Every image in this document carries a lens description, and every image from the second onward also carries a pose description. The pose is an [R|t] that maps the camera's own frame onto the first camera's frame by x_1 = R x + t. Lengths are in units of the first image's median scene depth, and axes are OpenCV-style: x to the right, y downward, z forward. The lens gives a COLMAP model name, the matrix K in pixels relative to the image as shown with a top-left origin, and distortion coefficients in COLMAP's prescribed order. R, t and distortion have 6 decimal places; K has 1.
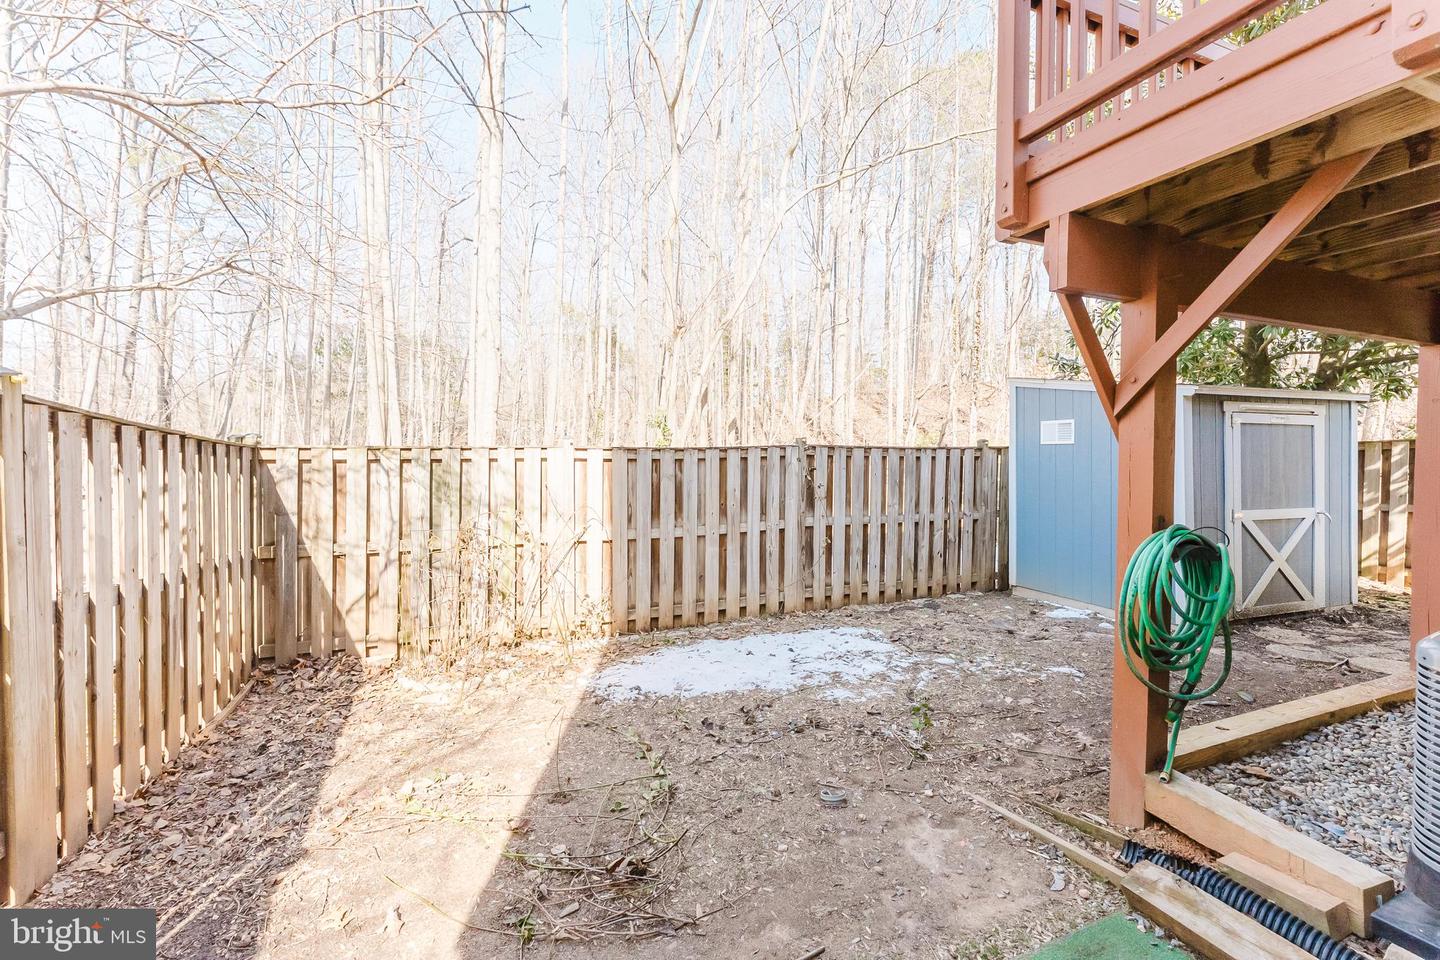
lens RADIAL K [[596.0, 0, 720.6], [0, 596.0, 456.5], [0, 0, 1]] dist [0.000967, -0.000177]
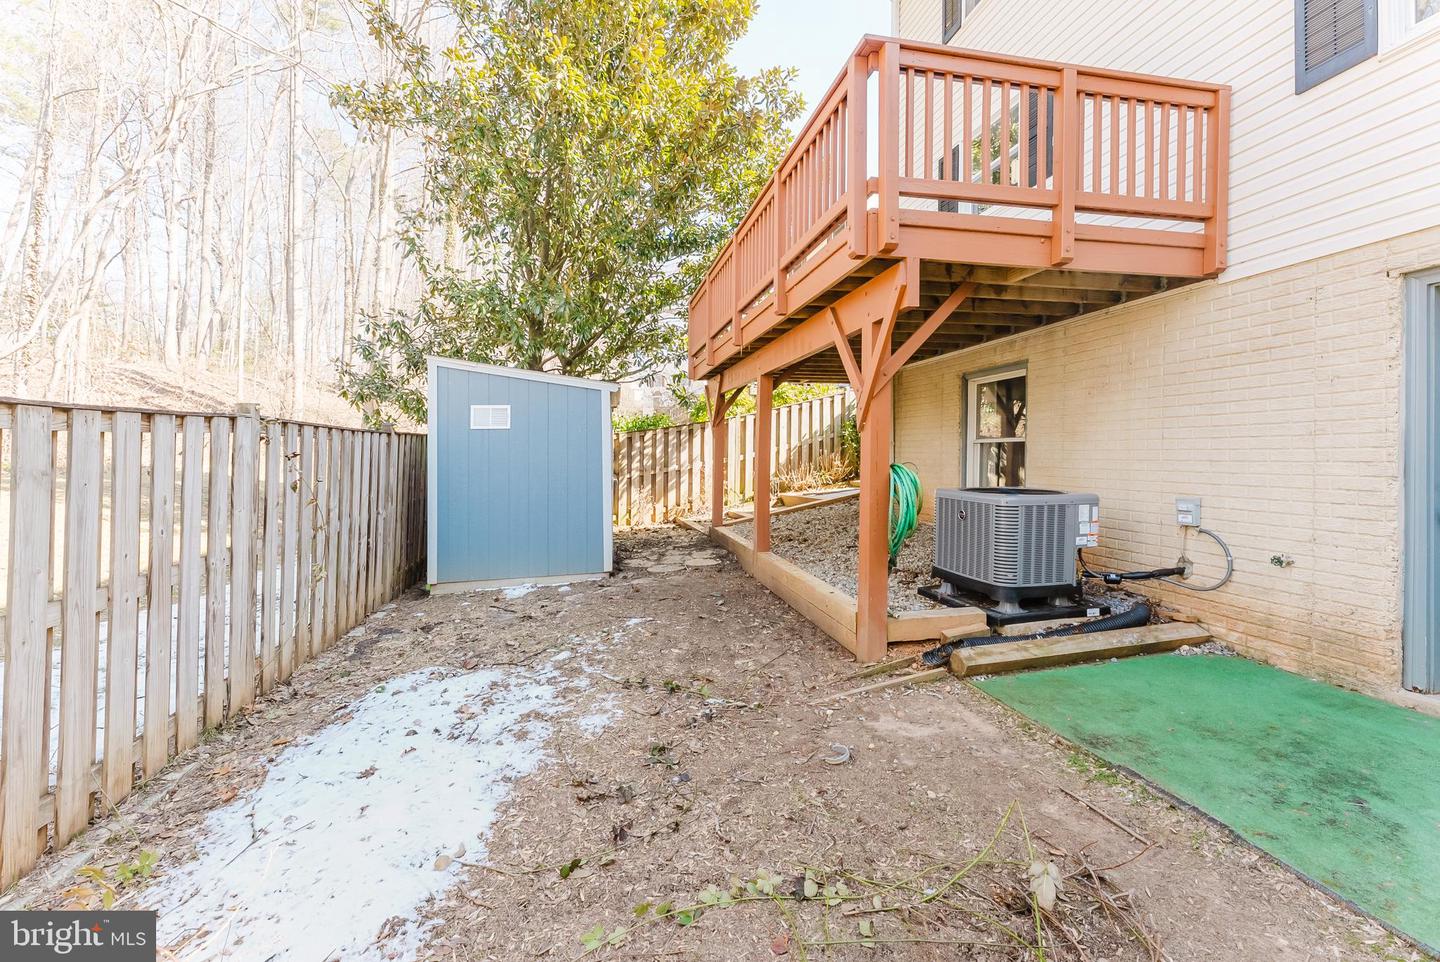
lens RADIAL K [[596.0, 0, 720.6], [0, 596.0, 457.5], [0, 0, 1]] dist [0.000967, -0.000177]
pose [[0.137775, -0.003058, 0.990459, -0.514707], [0.018897, 0.999821, 0.000459, 0.047475], [-0.990283, 0.018654, 0.137808, 0.664741]]
